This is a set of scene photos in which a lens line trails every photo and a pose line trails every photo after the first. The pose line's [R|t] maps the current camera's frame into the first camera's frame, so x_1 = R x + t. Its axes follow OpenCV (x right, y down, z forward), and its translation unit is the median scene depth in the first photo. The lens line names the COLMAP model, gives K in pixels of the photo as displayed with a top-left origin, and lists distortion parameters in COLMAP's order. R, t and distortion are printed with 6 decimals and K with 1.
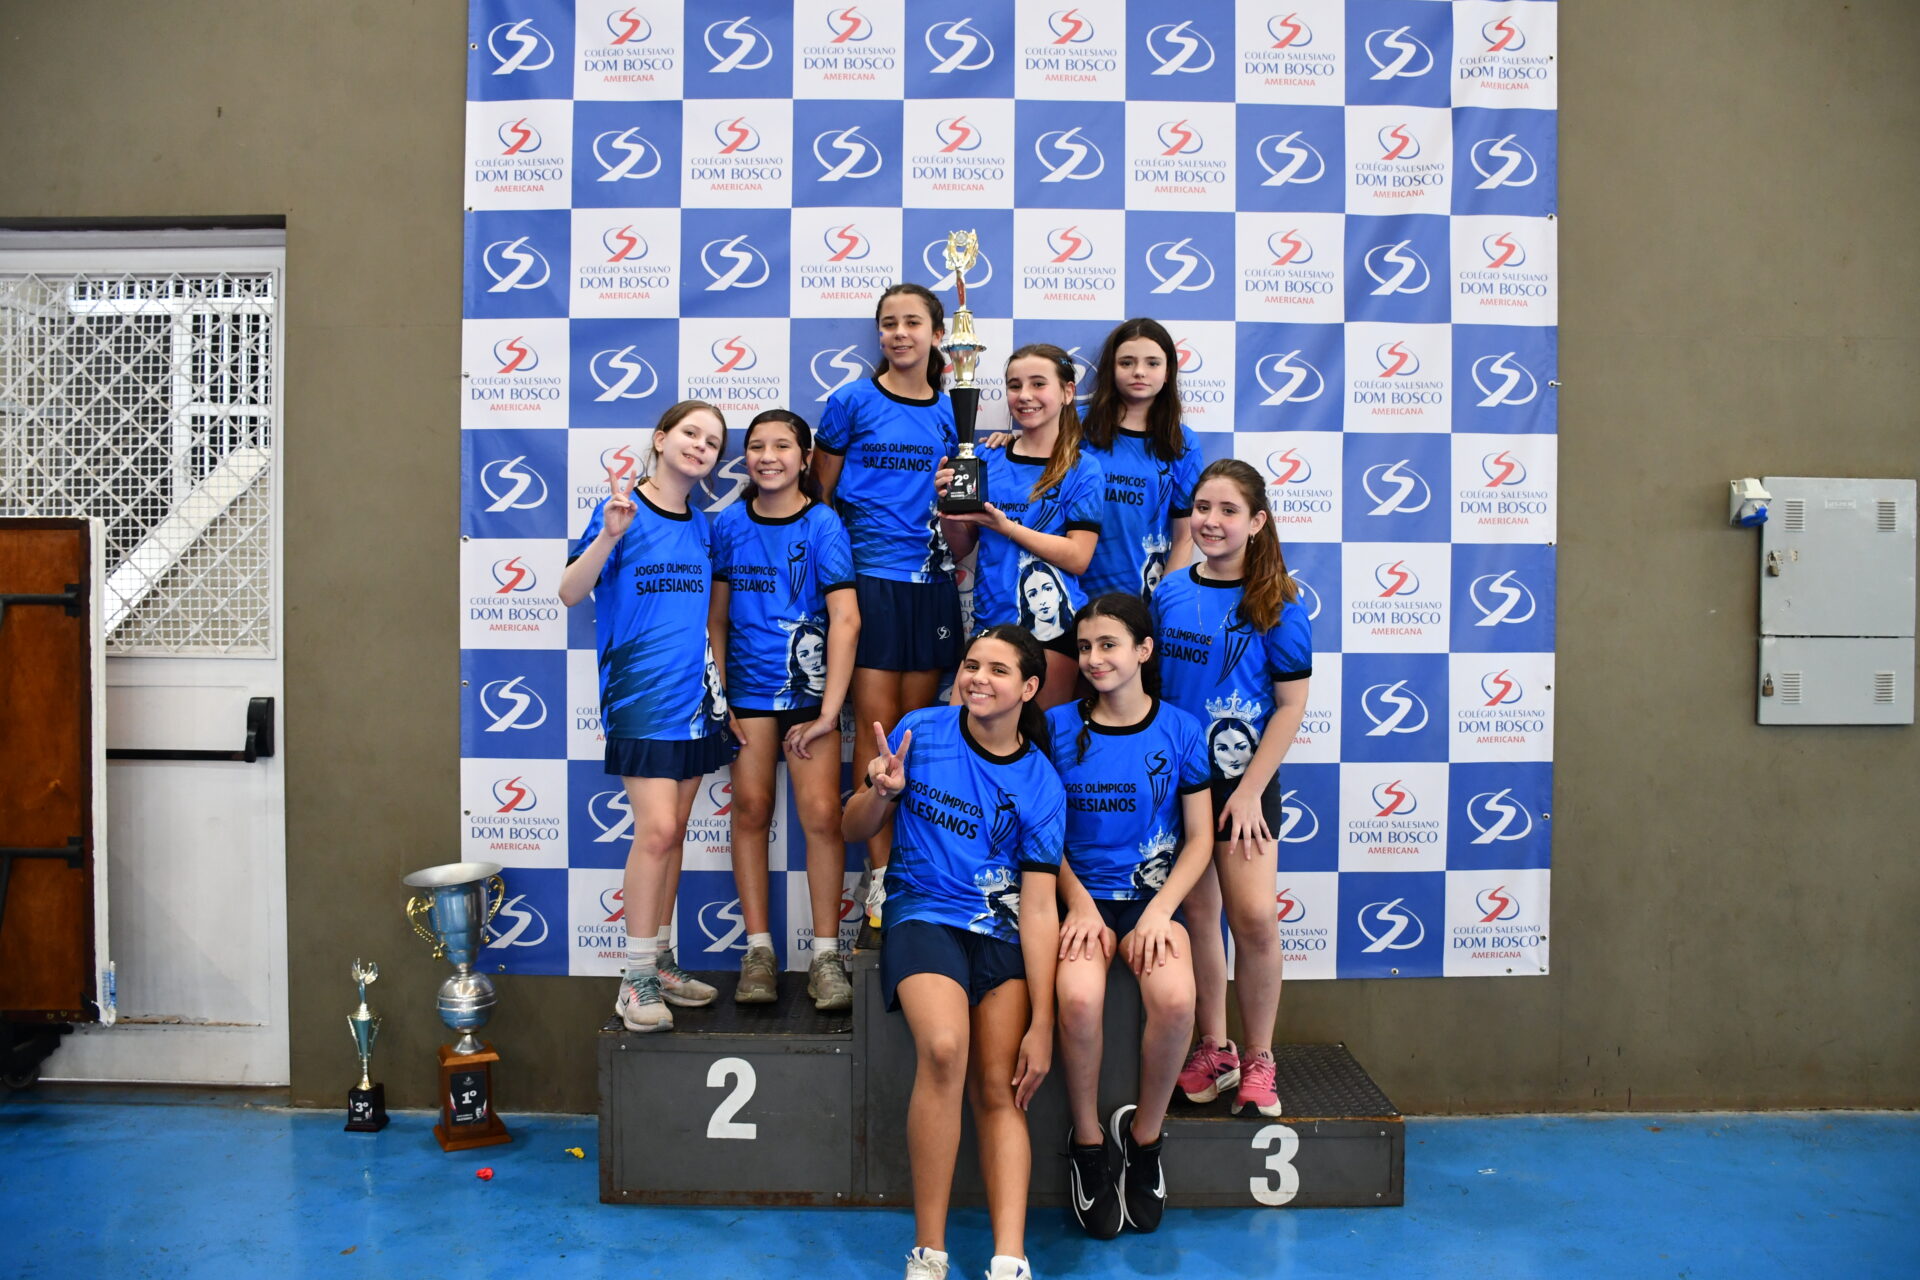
lens RADIAL K [[1502.3, 0, 960.0], [0, 1502.3, 640.0], [0, 0, 1]] dist [-0.091598, 0.004879]
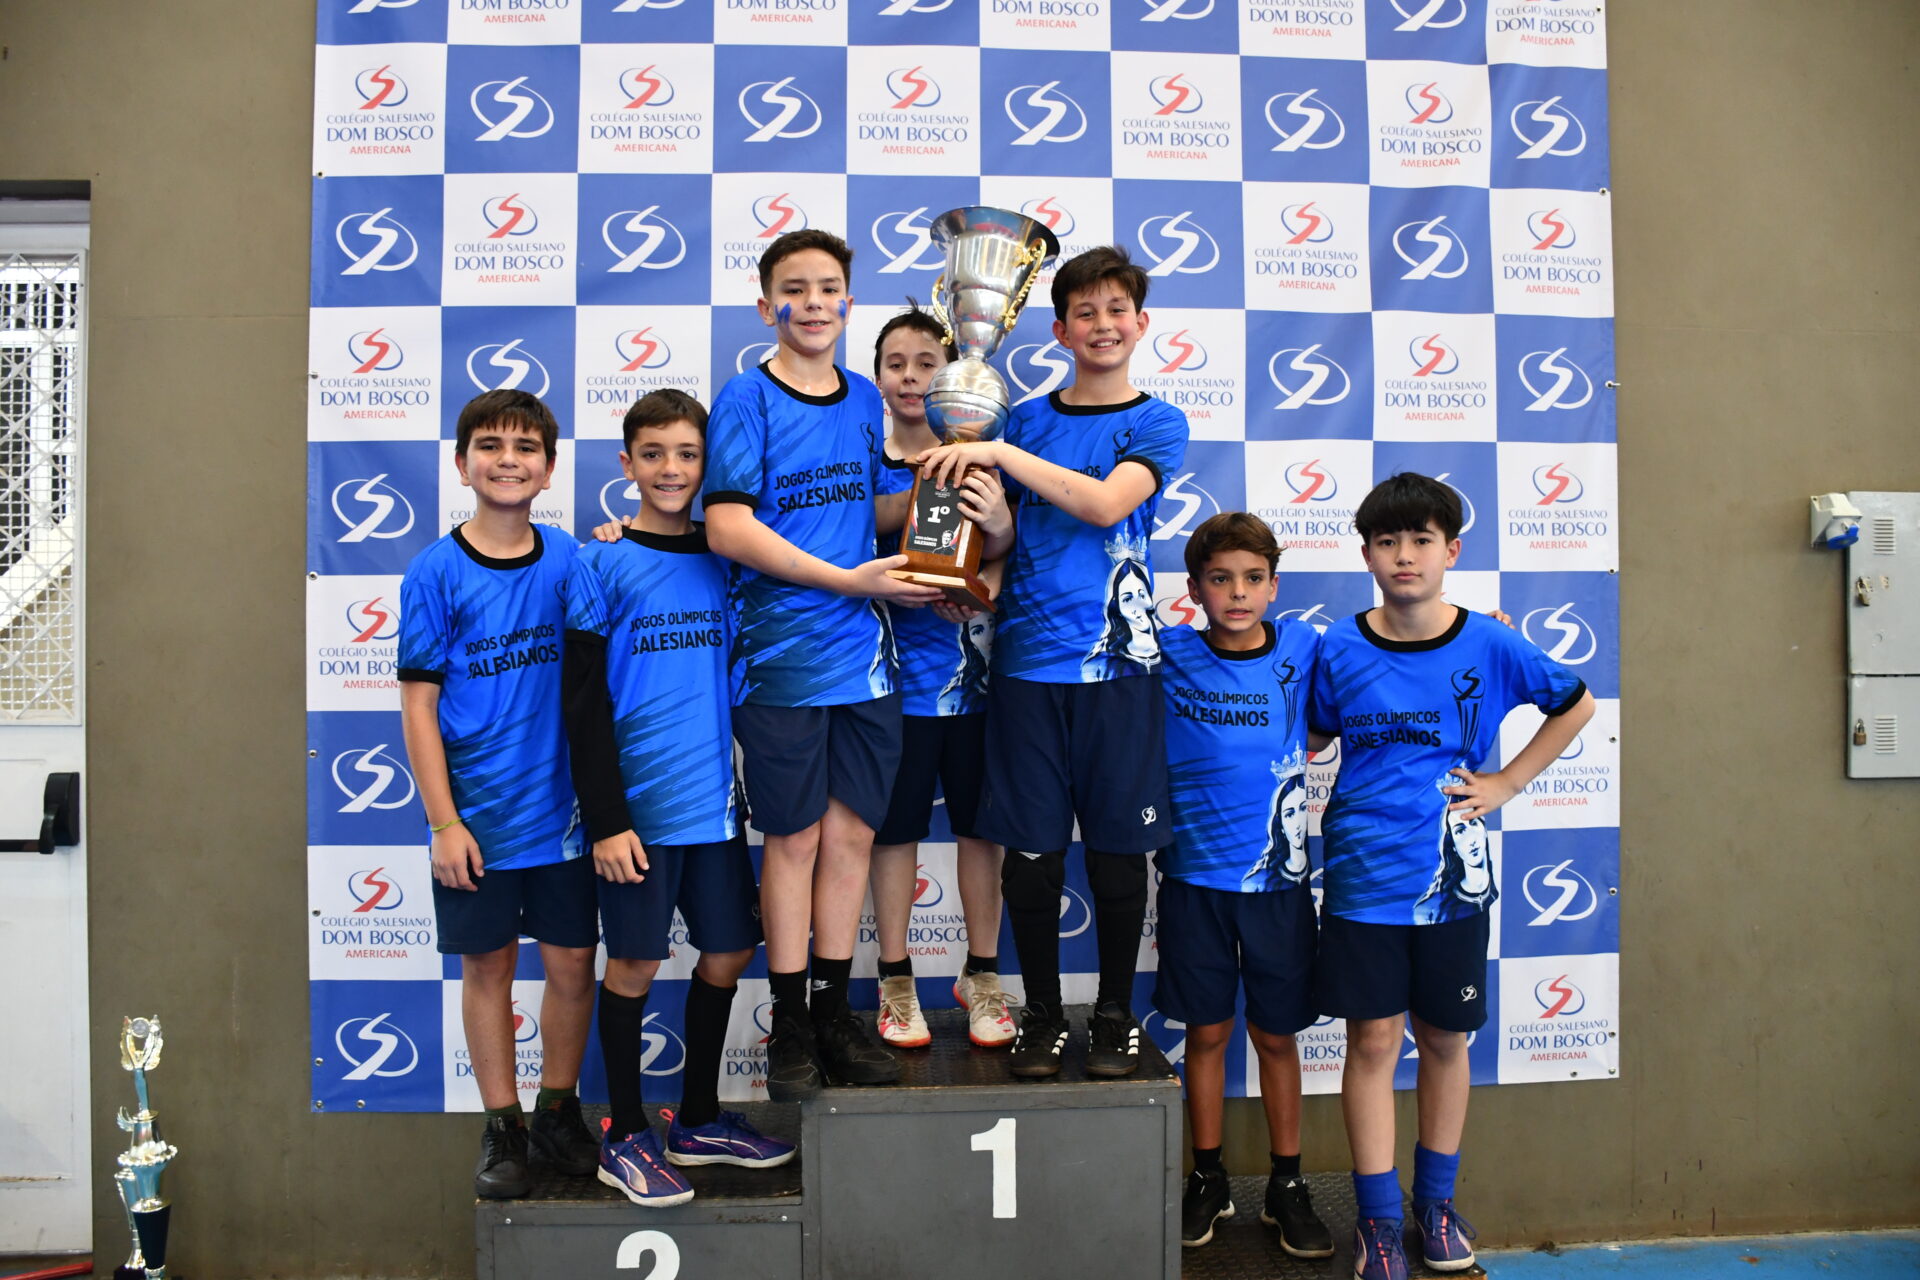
lens RADIAL K [[1502.3, 0, 960.0], [0, 1502.3, 640.0], [0, 0, 1]] dist [-0.091598, 0.004879]
pose [[0.998313, -0.010436, 0.057121, -0.025560], [0.012176, 0.999470, -0.030205, -0.004220], [-0.056775, 0.030849, 0.997910, 0.175035]]
